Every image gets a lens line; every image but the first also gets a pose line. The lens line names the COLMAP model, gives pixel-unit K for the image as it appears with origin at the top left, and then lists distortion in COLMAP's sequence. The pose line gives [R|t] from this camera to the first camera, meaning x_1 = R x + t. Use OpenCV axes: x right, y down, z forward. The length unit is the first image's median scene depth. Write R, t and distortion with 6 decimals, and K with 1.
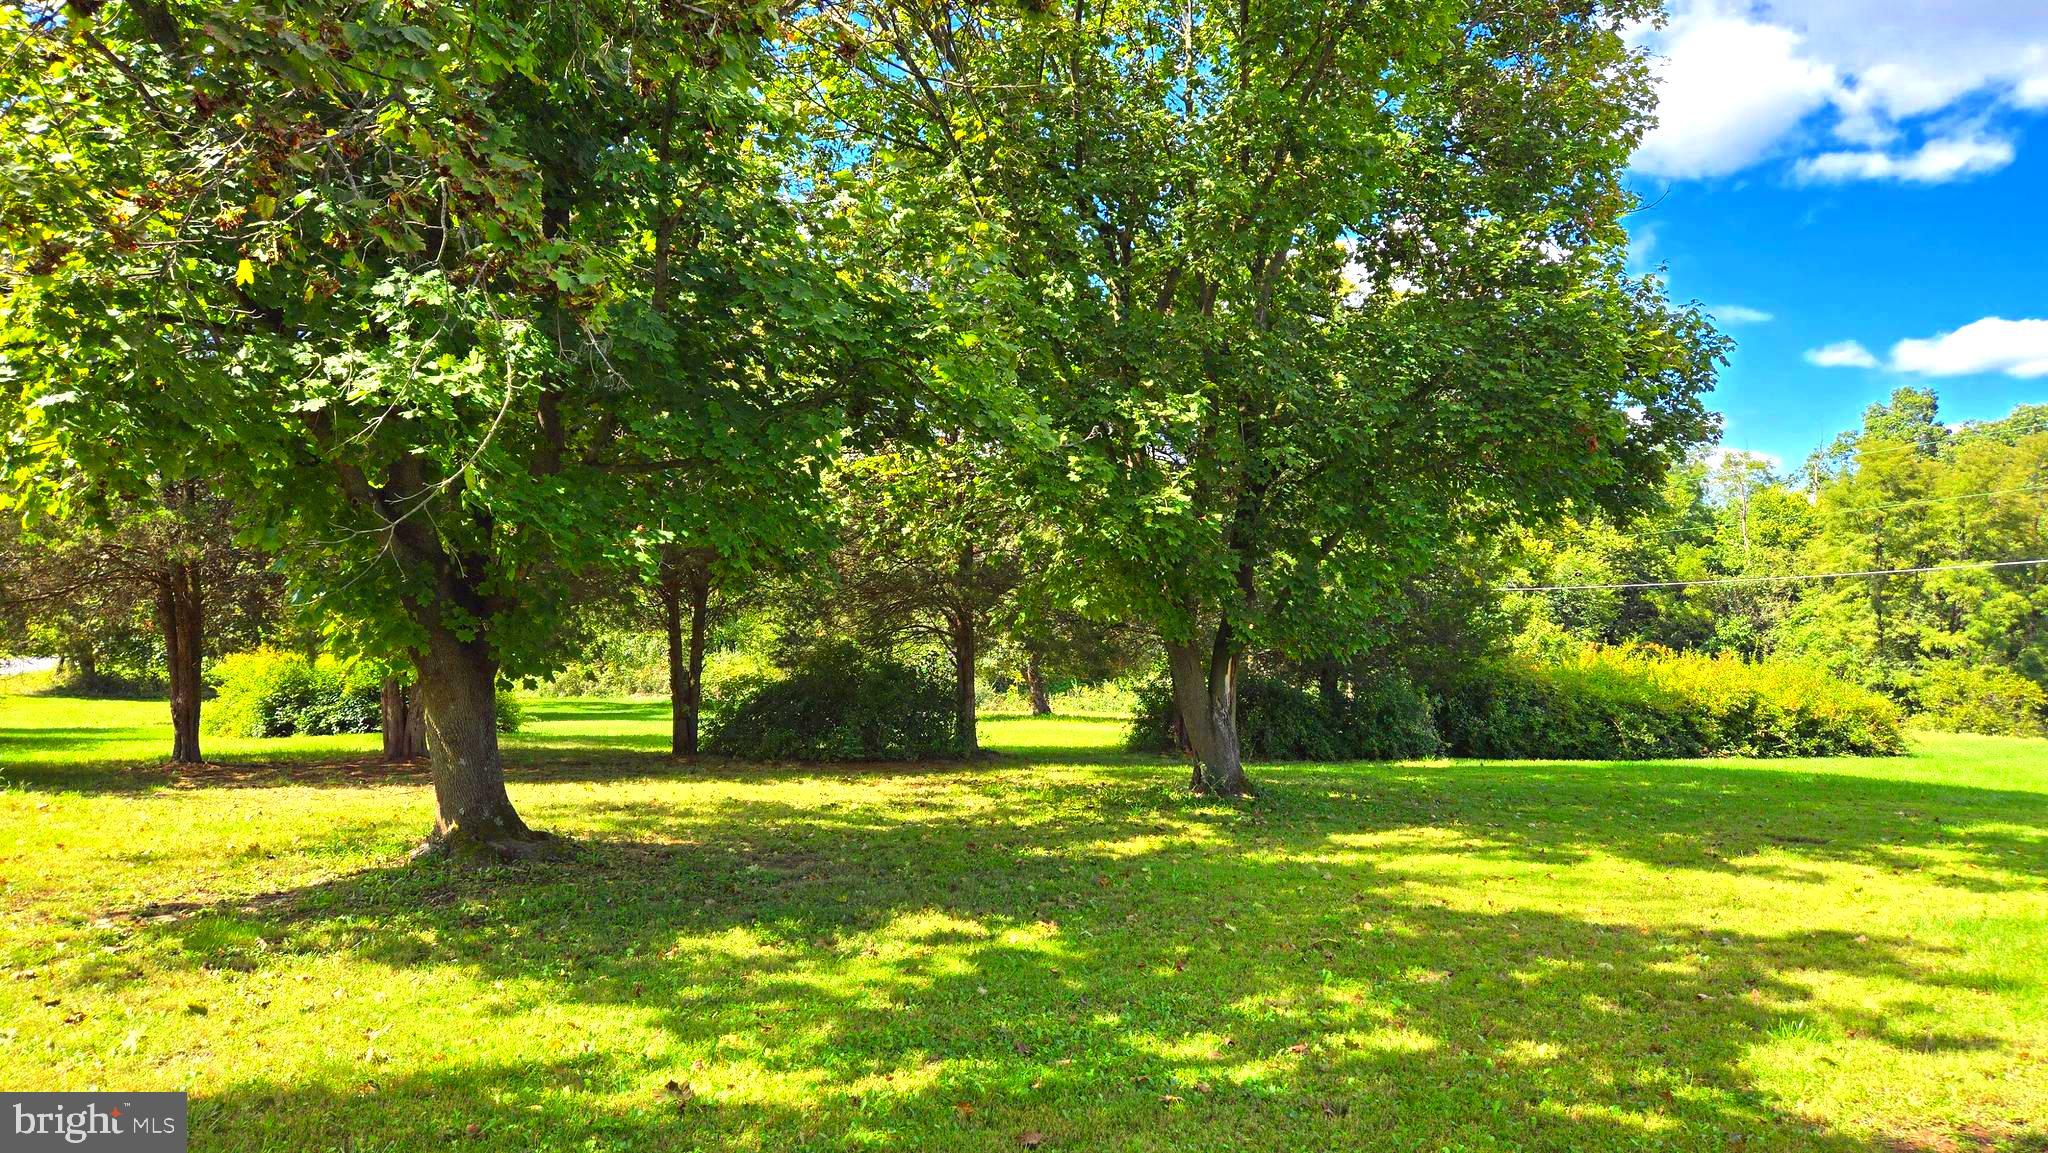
lens RADIAL K [[1354.1, 0, 1024.2], [0, 1354.1, 580.3], [0, 0, 1]] dist [0.057667, -0.051871]
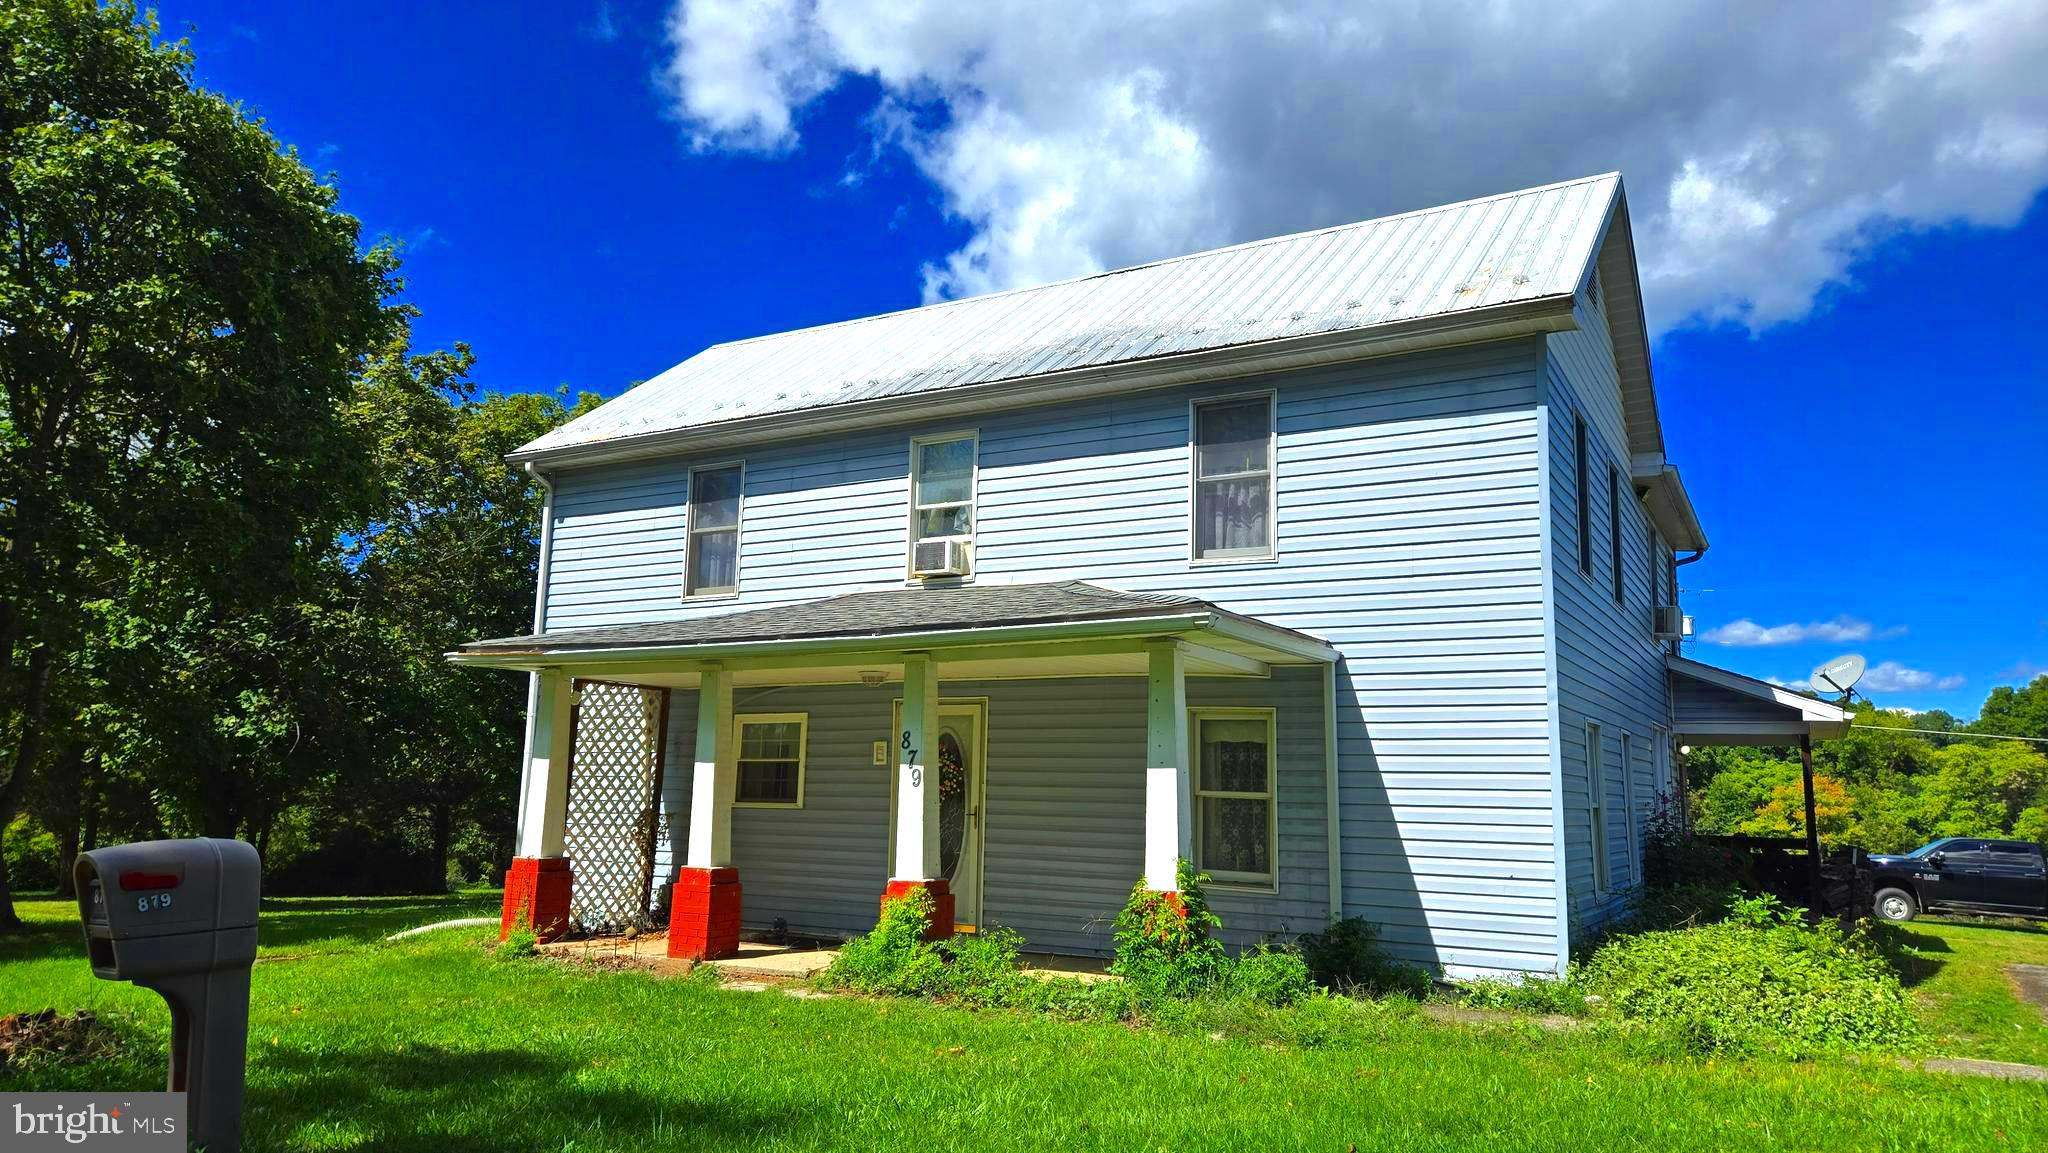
lens RADIAL K [[1354.1, 0, 1024.4], [0, 1354.1, 579.5], [0, 0, 1]] dist [0.057667, -0.051871]
pose [[0.938067, 0.063754, 0.340538, 0.035451], [-0.014988, 0.989470, -0.143959, -0.022193], [-0.346130, 0.129940, 0.929145, -0.834354]]
